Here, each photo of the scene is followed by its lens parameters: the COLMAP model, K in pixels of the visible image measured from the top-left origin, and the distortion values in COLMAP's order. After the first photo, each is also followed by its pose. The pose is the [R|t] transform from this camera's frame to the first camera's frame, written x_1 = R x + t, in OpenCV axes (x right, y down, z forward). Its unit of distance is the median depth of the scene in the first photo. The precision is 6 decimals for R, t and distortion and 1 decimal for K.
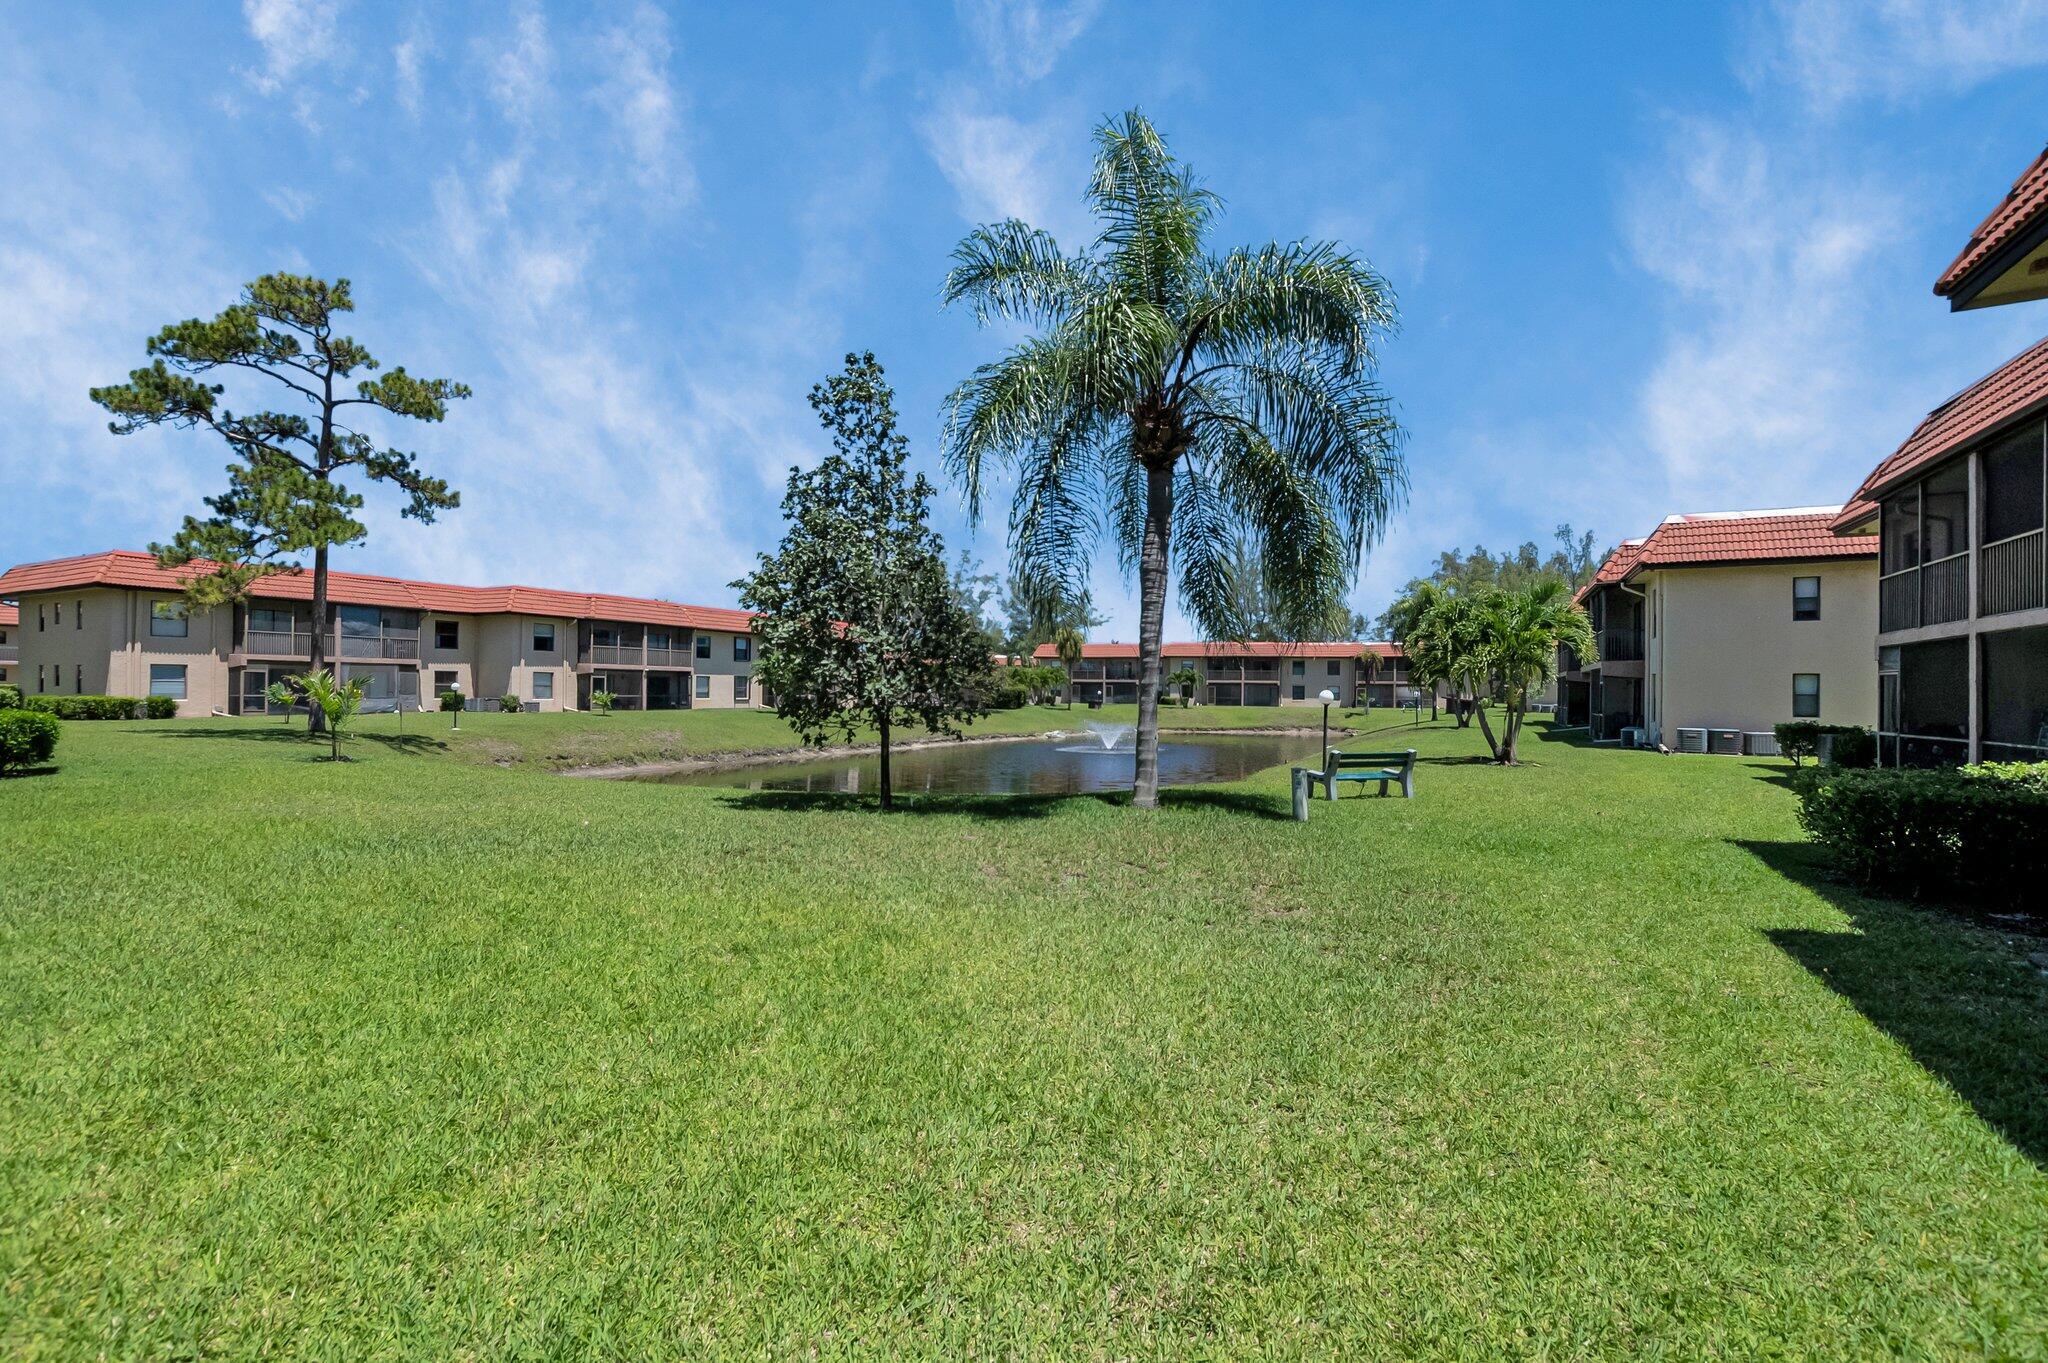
lens RADIAL K [[929.8, 0, 1024.0], [0, 929.8, 681.5], [0, 0, 1]] dist [-0.001373, 0.000484]
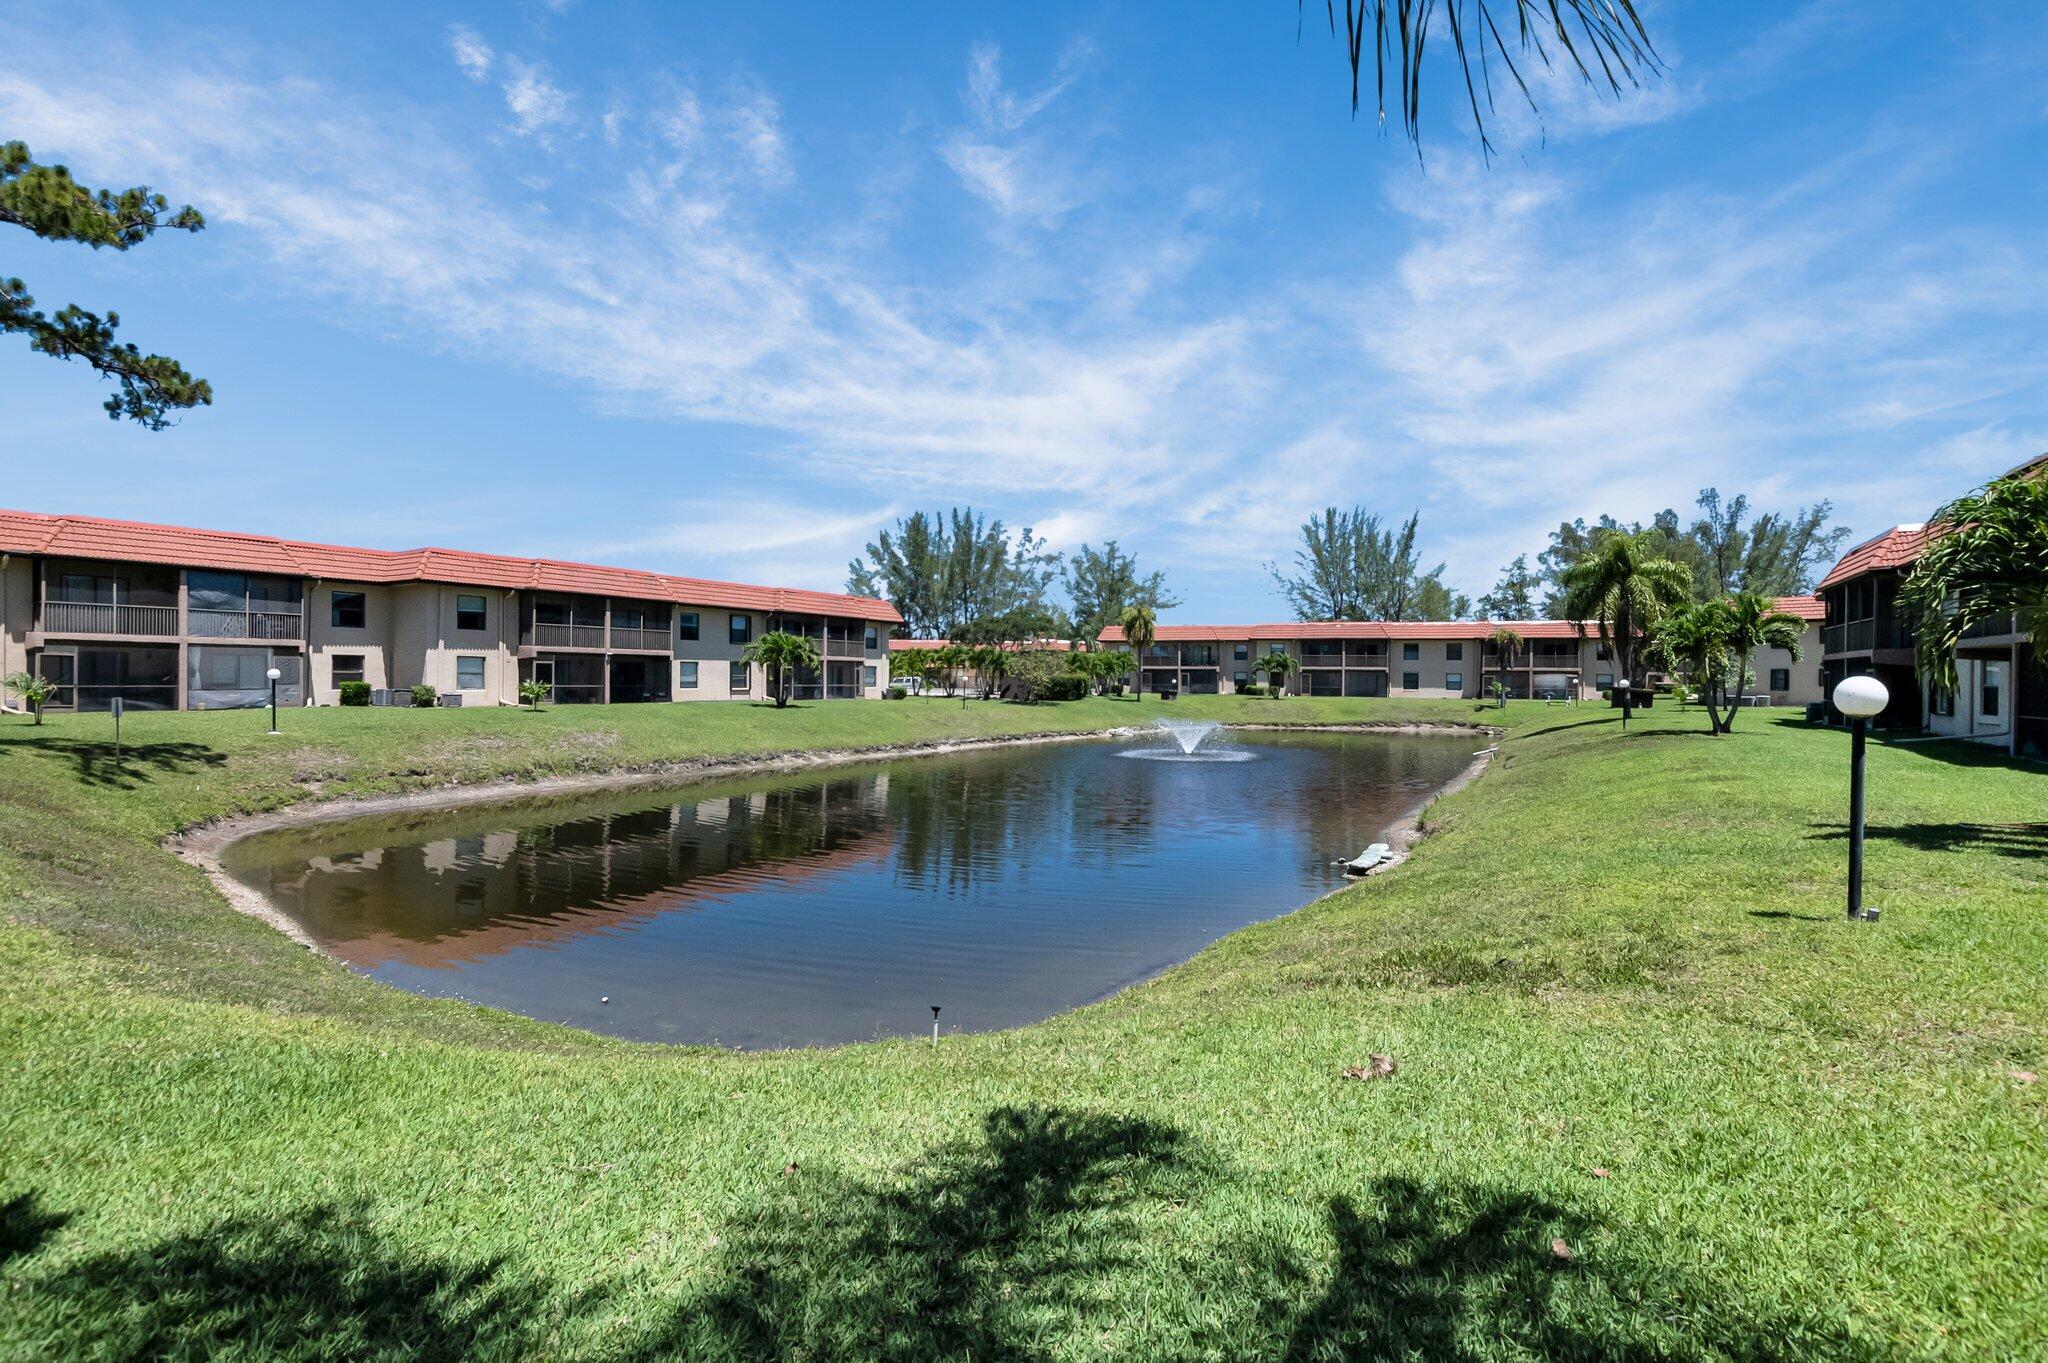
lens RADIAL K [[929.8, 0, 1024.0], [0, 929.8, 681.5], [0, 0, 1]] dist [-0.001373, 0.000484]
pose [[0.997023, -0.001243, -0.077100, 0.018023], [0.002170, 0.999926, 0.011933, 0.003069], [0.077080, -0.012065, 0.996952, 0.252966]]
